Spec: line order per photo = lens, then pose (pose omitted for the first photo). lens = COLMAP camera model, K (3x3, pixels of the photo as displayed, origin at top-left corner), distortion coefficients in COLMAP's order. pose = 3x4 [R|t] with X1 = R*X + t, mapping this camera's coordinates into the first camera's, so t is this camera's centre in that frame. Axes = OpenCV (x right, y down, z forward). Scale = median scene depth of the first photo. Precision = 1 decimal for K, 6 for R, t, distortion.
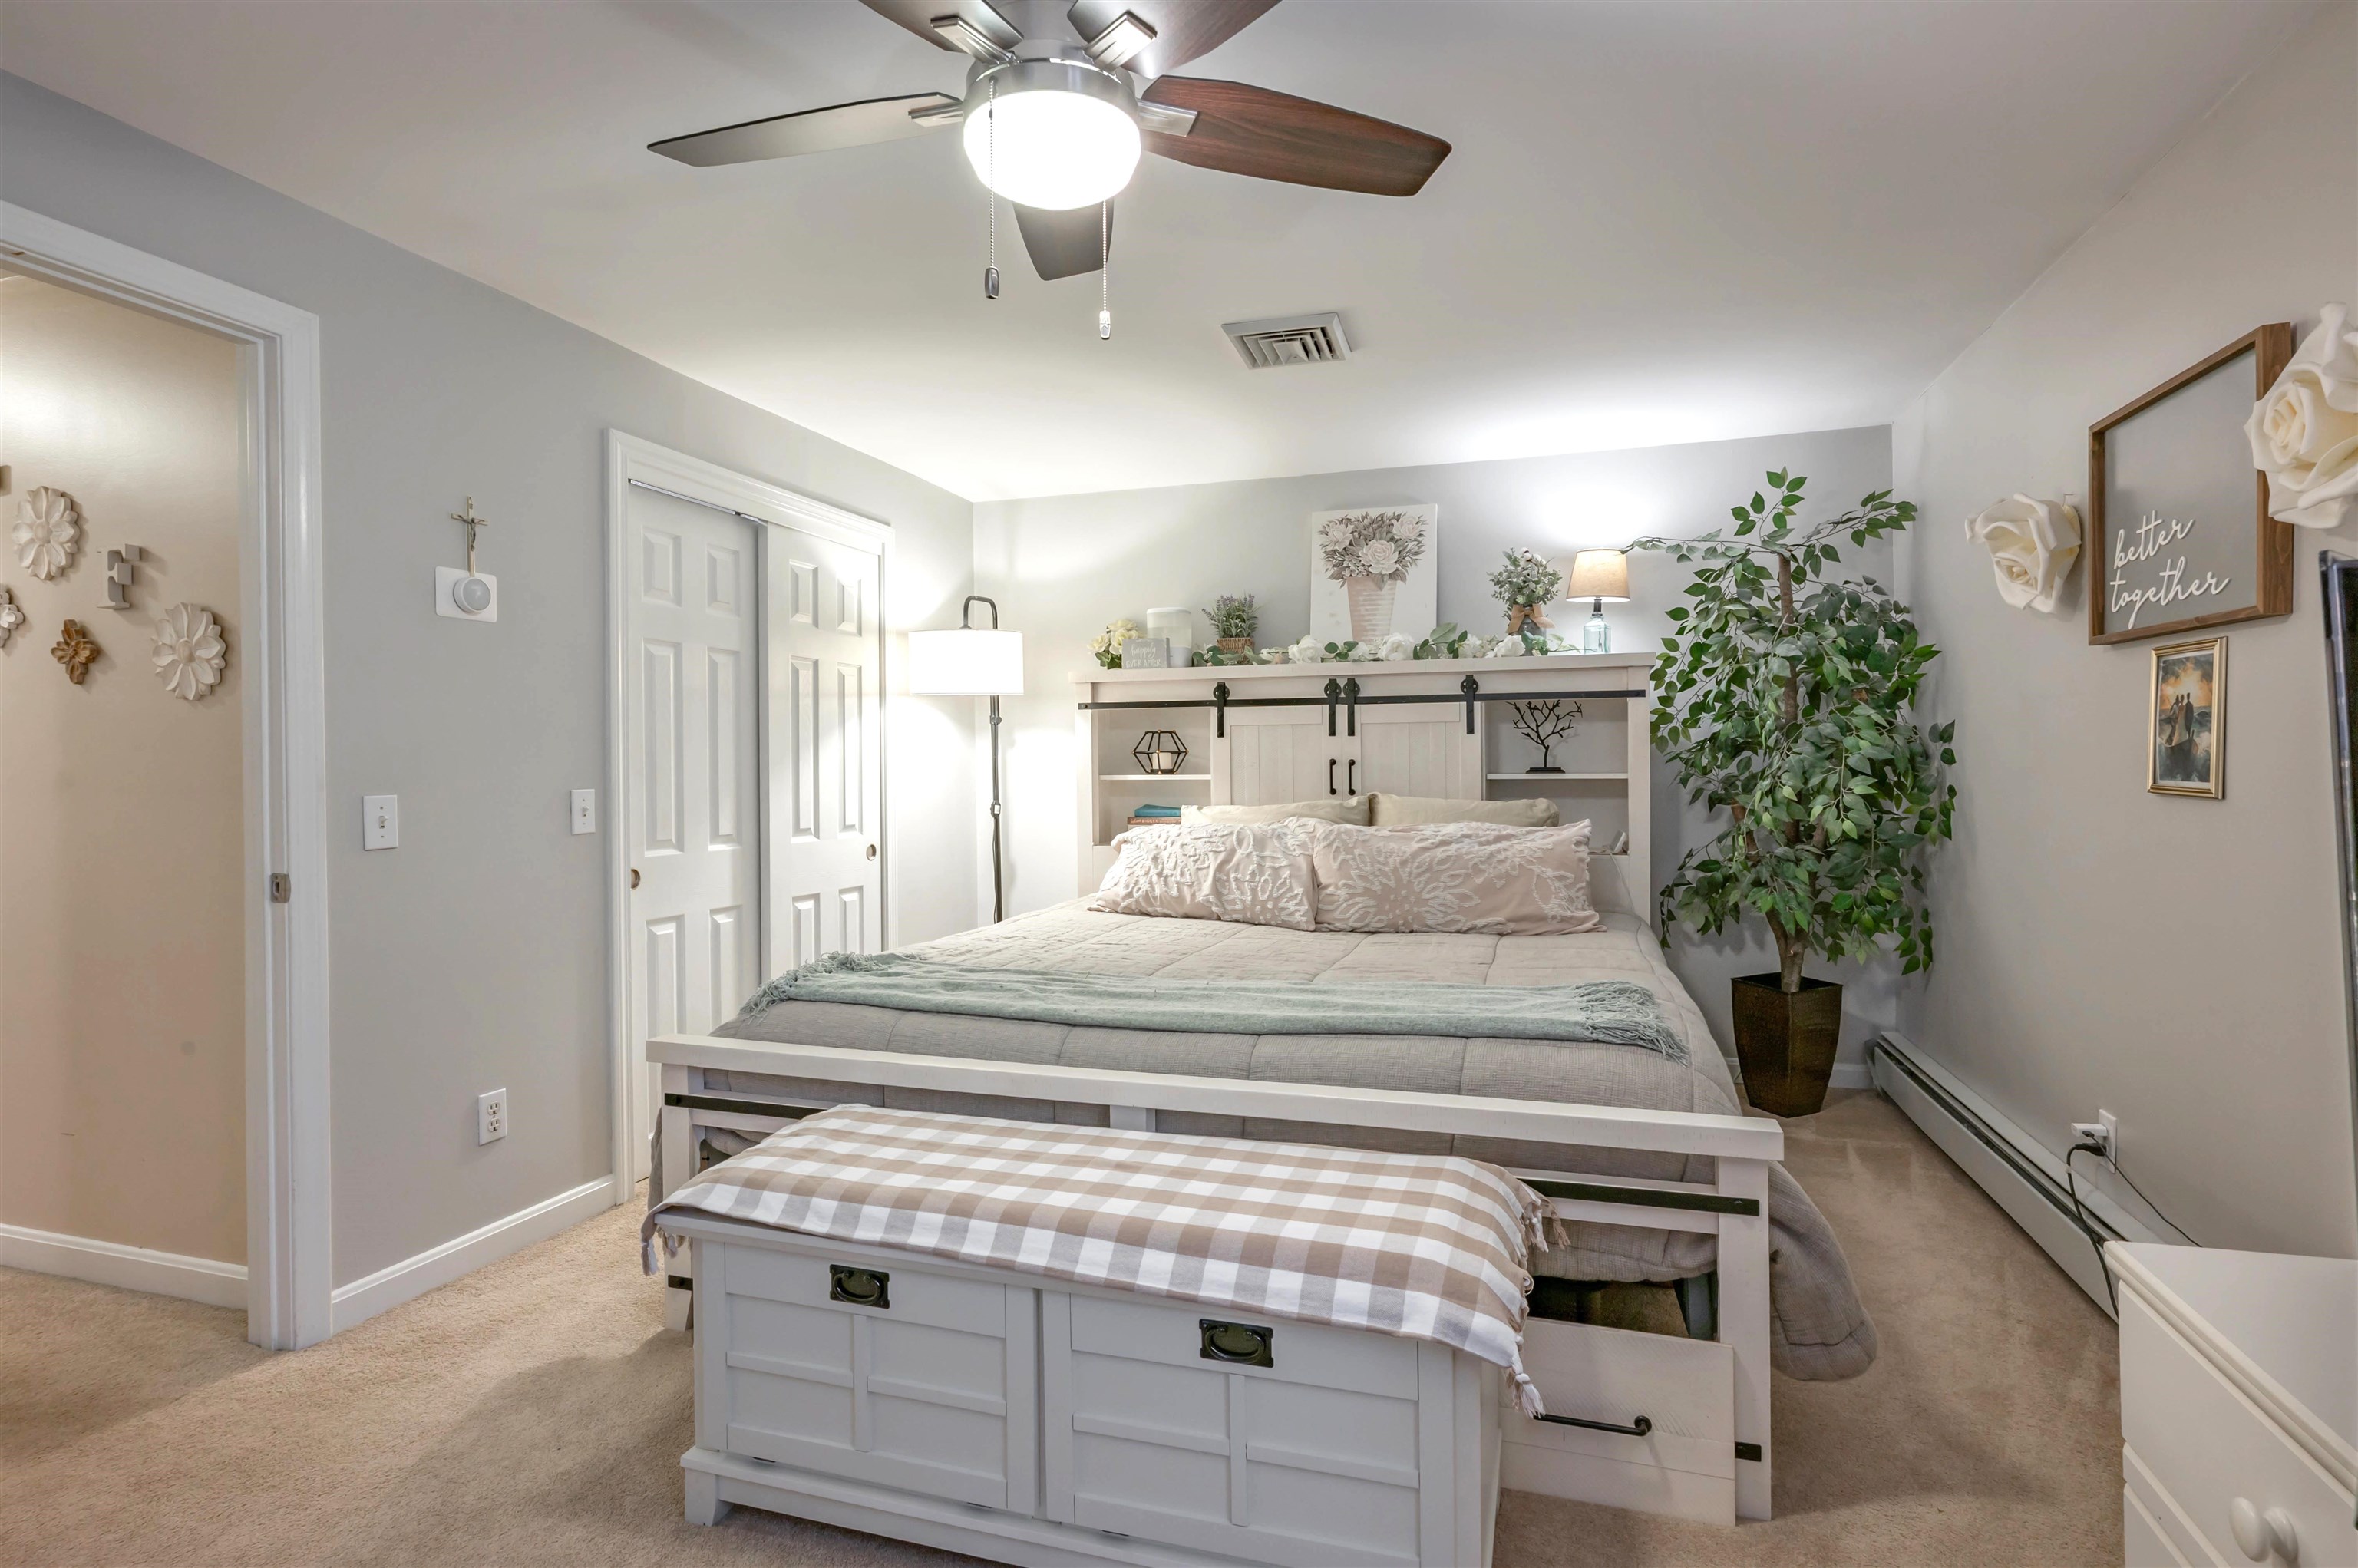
lens RADIAL K [[1148.3, 0, 1231.2], [0, 1148.3, 762.6], [0, 0, 1]] dist [-0.003233, 0.001512]
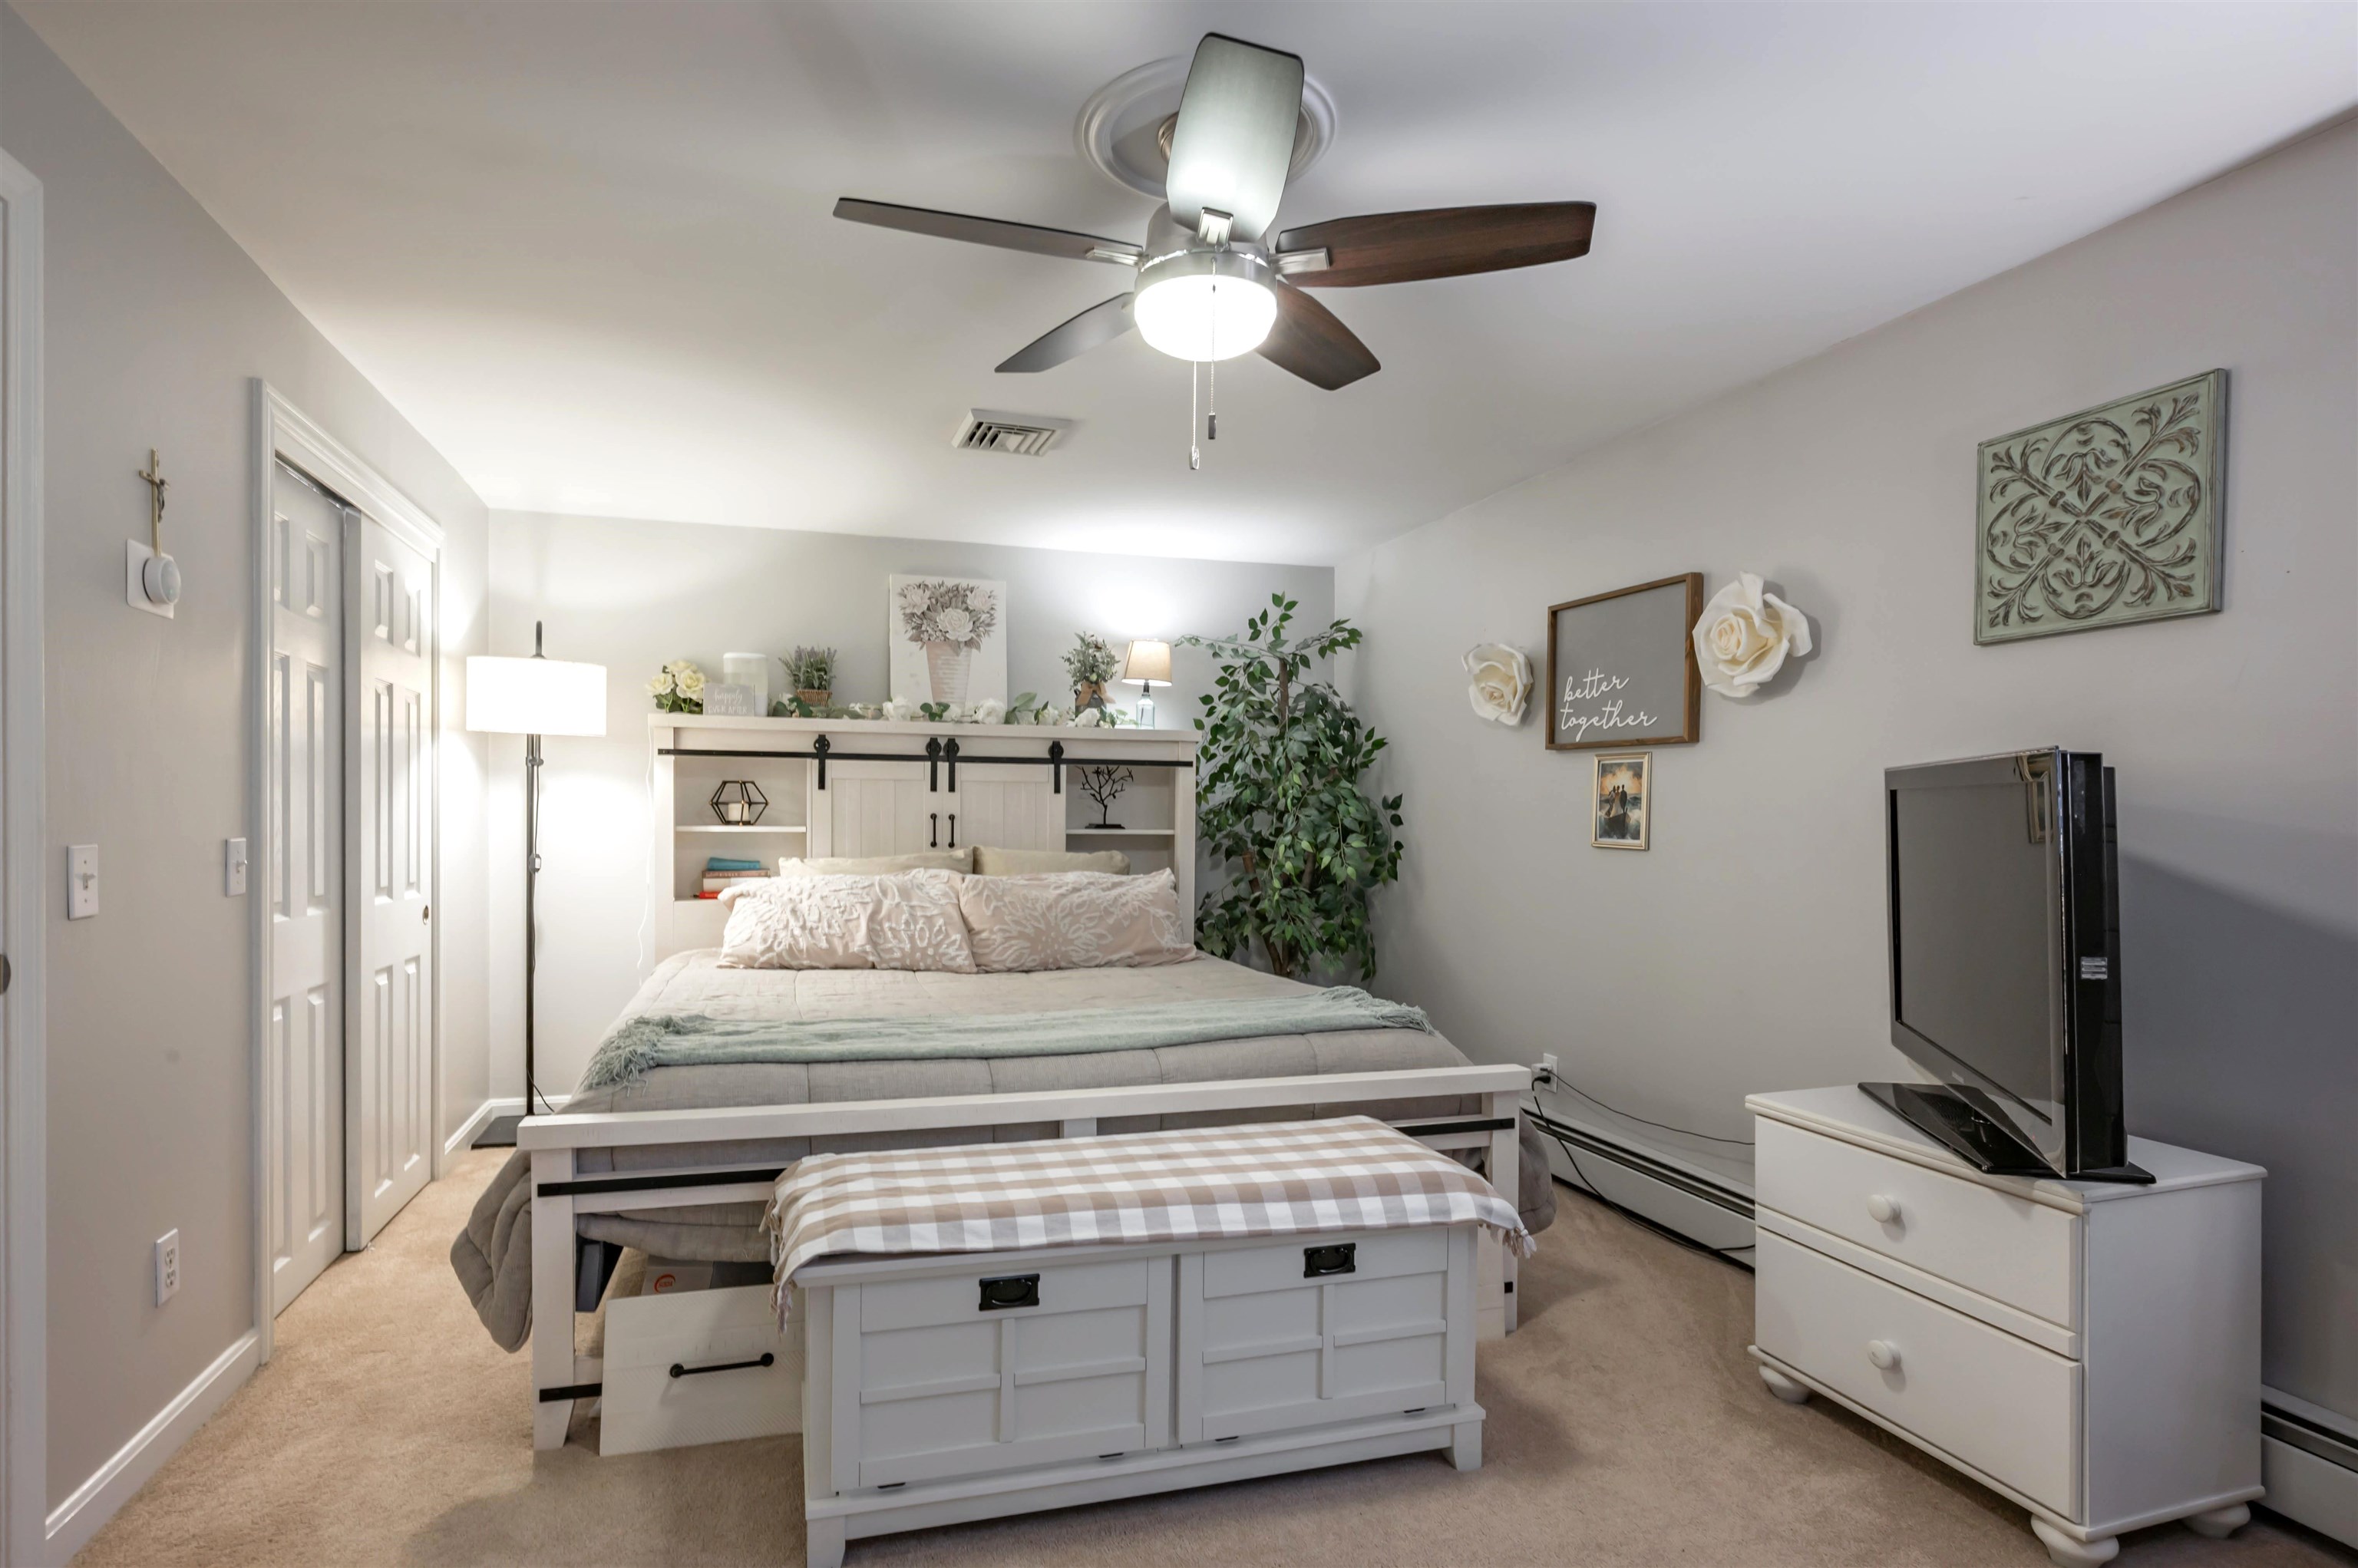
lens RADIAL K [[1148.3, 0, 1162.6], [0, 1148.3, 820.1], [0, 0, 1]] dist [-0.003233, 0.001512]
pose [[0.836397, 0.014581, 0.547931, -0.500800], [-0.016337, 0.999865, -0.001670, 0.002145], [-0.547881, -0.007554, 0.836522, 0.001531]]
